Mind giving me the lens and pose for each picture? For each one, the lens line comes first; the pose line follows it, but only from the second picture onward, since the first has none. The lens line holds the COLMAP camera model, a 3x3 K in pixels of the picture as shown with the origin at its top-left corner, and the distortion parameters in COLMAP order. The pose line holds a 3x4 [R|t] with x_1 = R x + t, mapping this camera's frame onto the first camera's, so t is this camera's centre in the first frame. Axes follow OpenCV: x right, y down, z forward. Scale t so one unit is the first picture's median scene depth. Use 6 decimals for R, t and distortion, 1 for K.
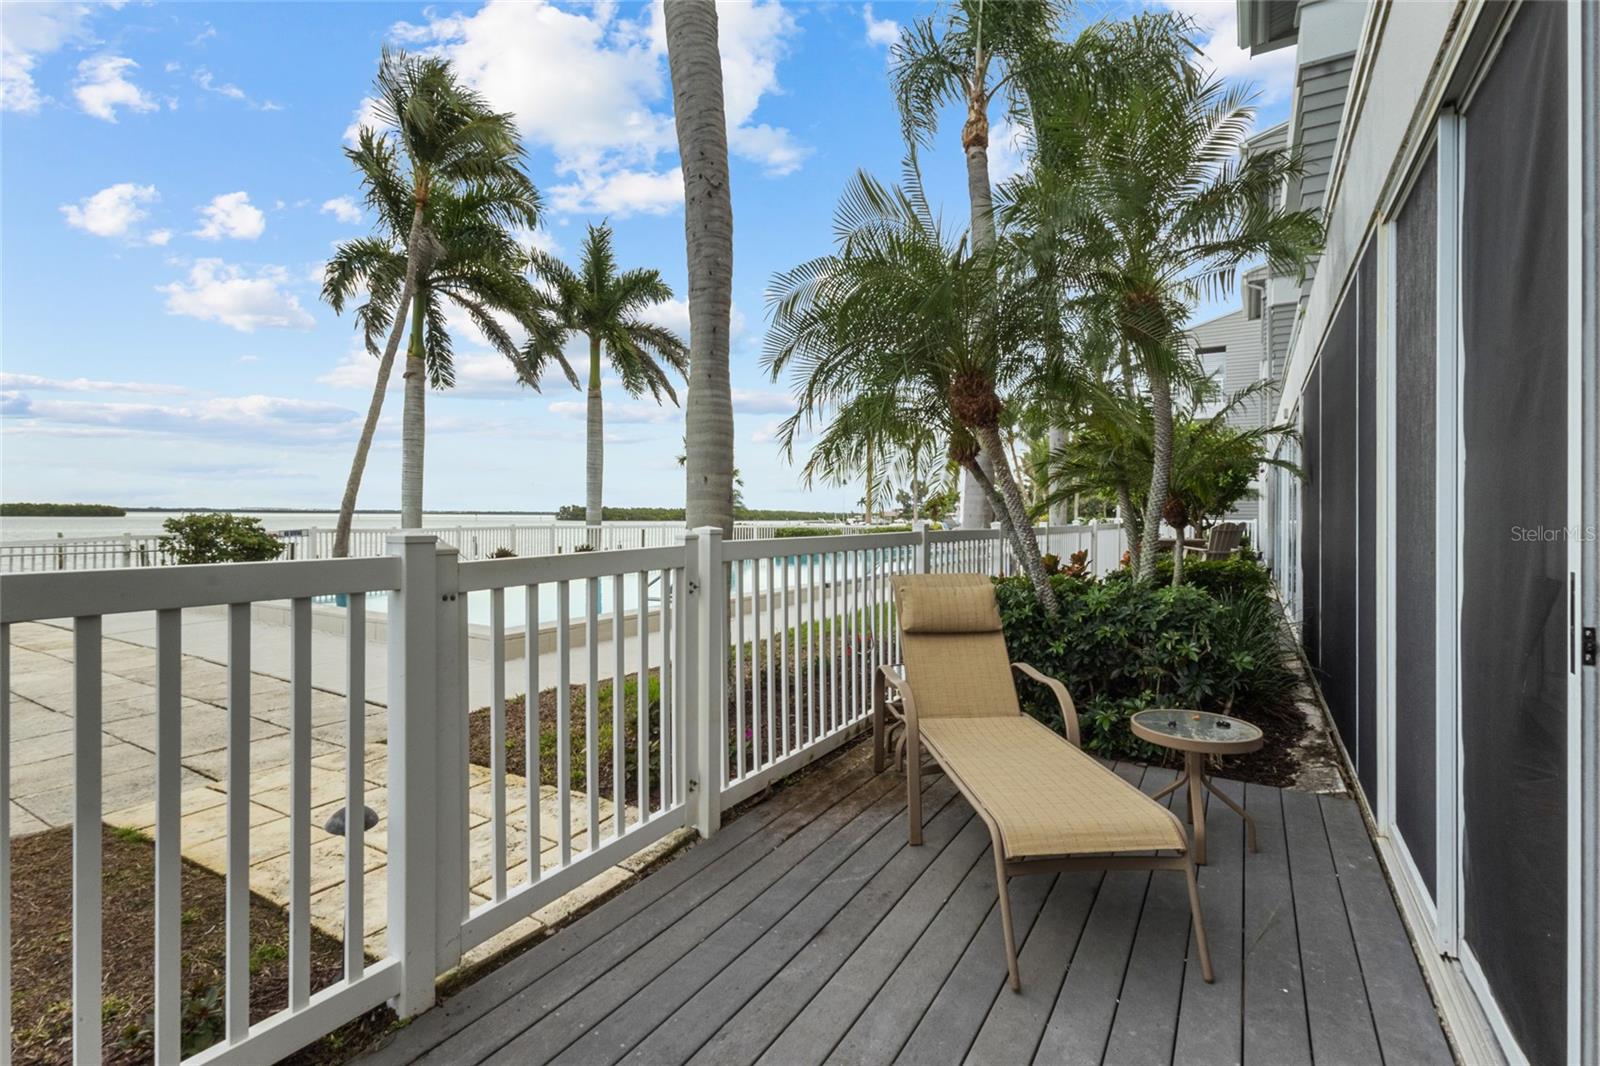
lens RADIAL K [[737.6, 0, 797.6], [0, 737.6, 515.4], [0, 0, 1]] dist [-0.001624, -0.000087]
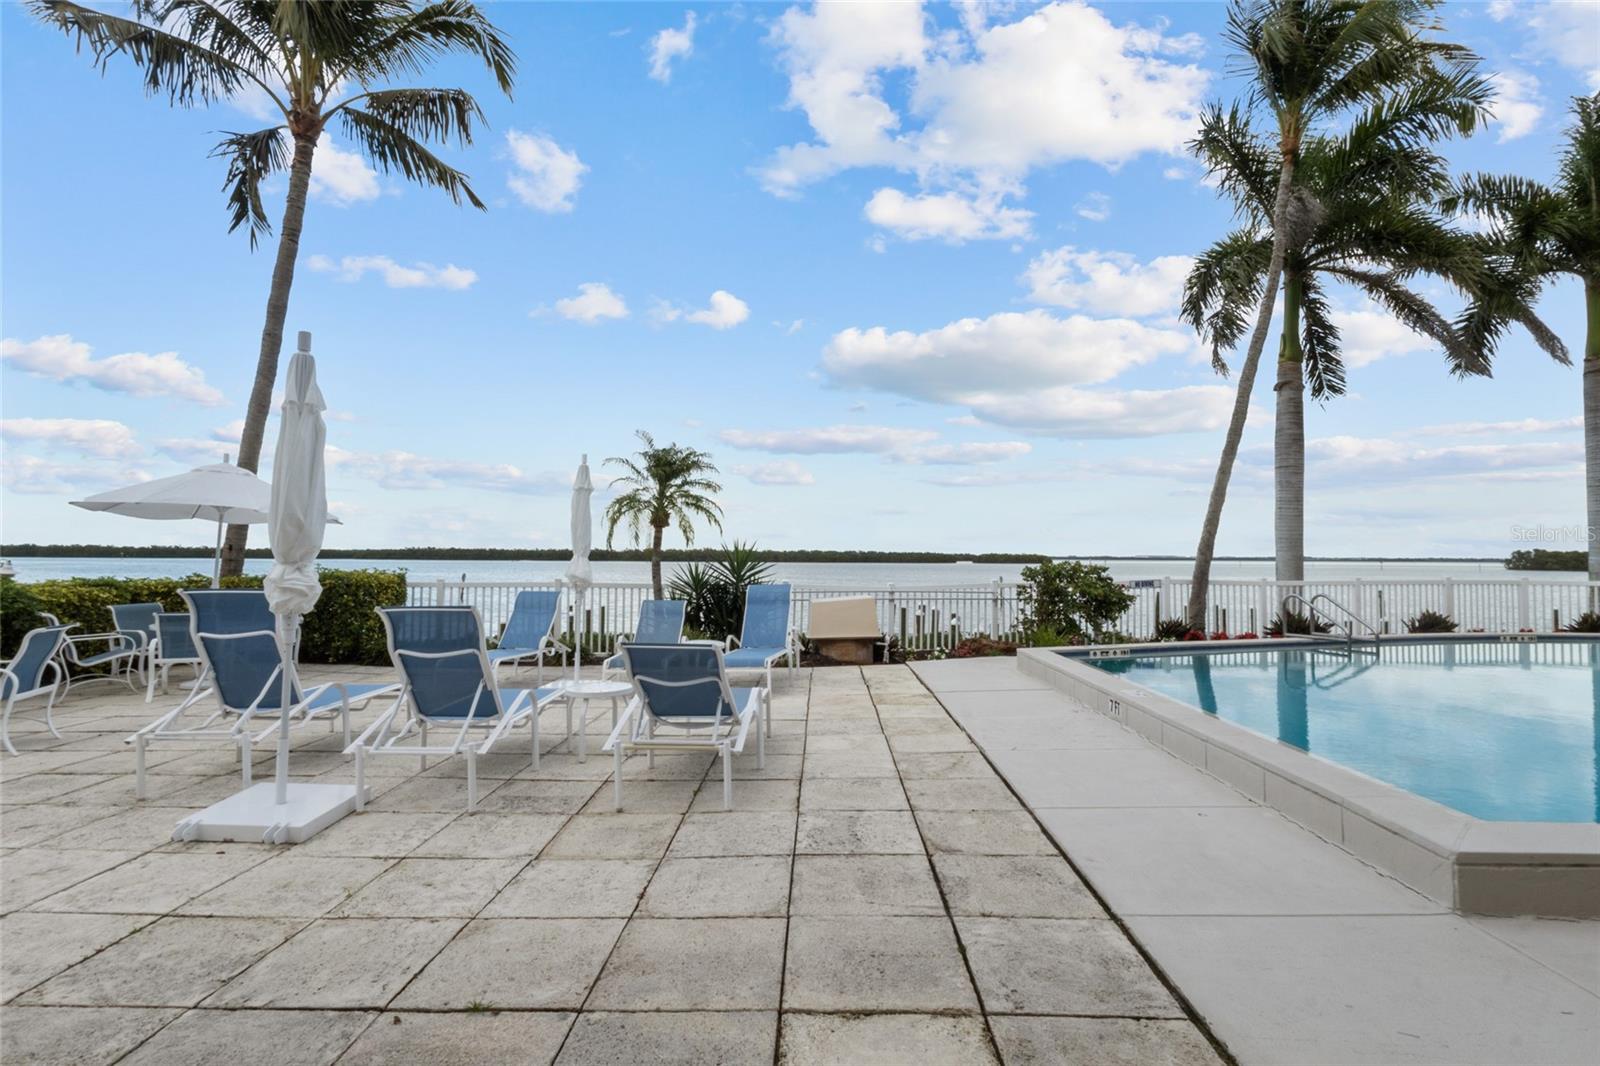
lens RADIAL K [[770.4, 0, 800.0], [0, 770.4, 533.0], [0, 0, 1]] dist [-0.001207, -0.000785]
pose [[0.489607, -0.035351, -0.871226, -0.062608], [0.000862, 0.999197, -0.040060, 0.000100], [0.871943, 0.018863, 0.489244, 0.141716]]
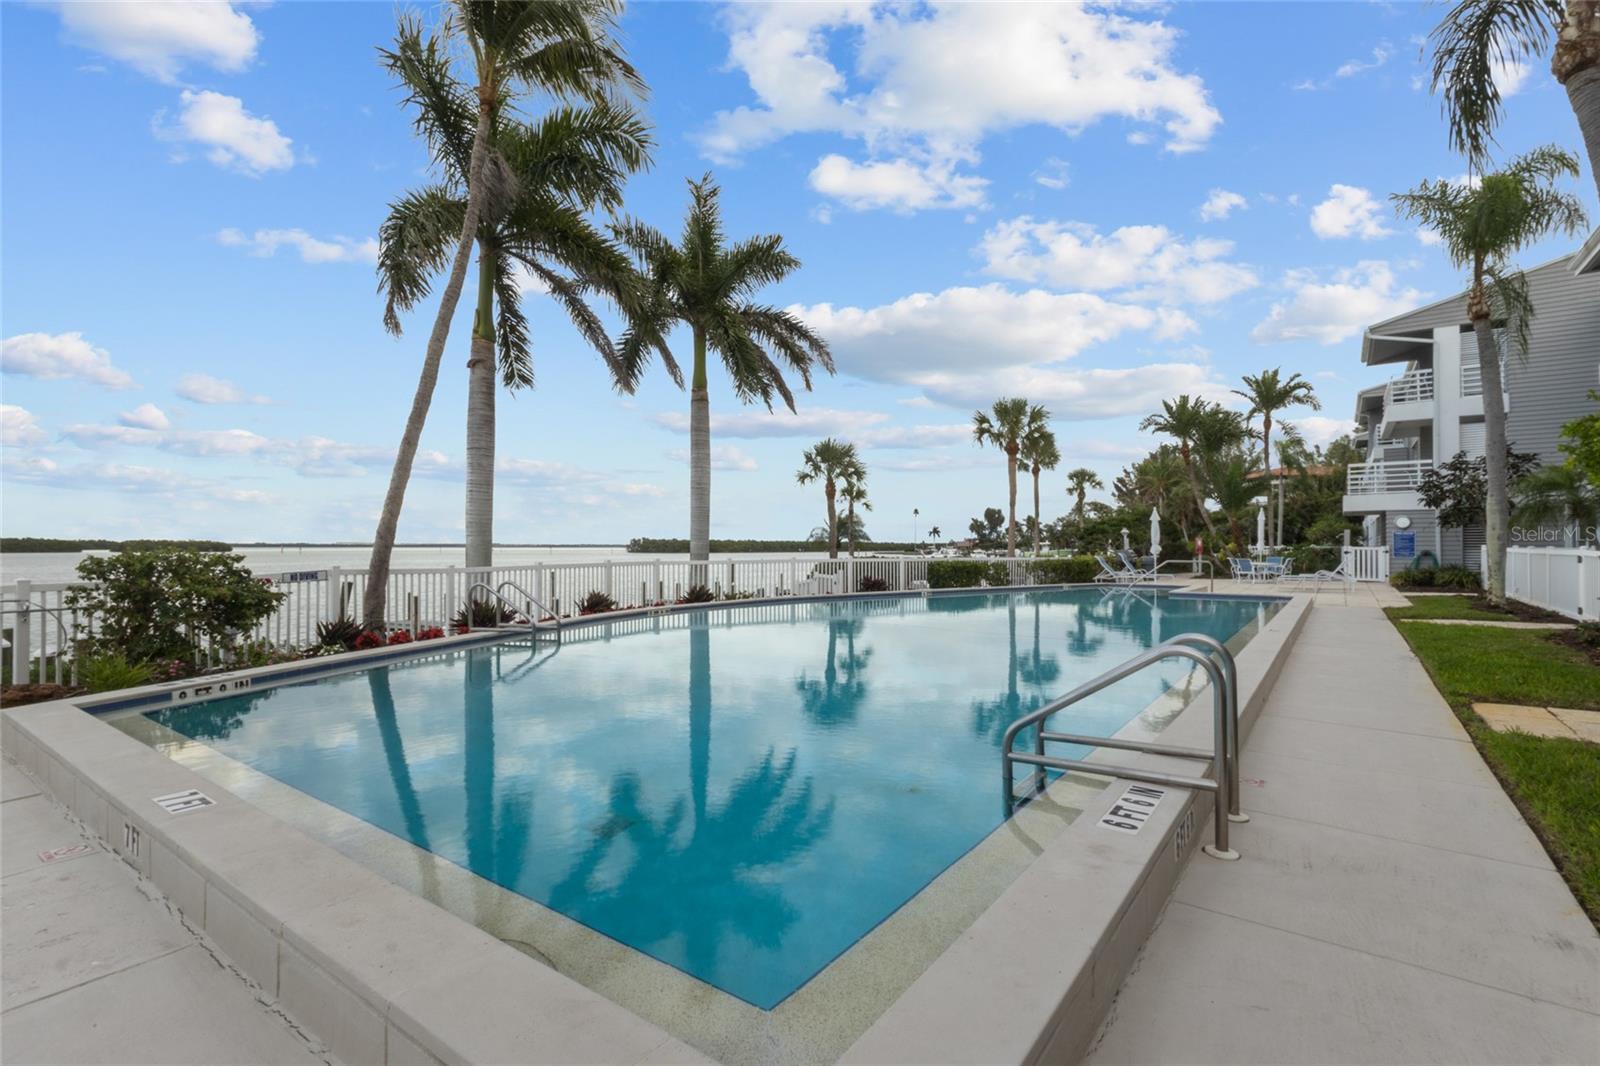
lens RADIAL K [[738.1, 0, 797.4], [0, 738.1, 541.6], [0, 0, 1]] dist [0.000143, 0.000165]
pose [[0.995825, -0.007732, -0.090960, -0.124166], [0.007149, 0.999952, -0.006735, 0.000051], [0.091008, 0.006056, 0.995832, 0.265034]]
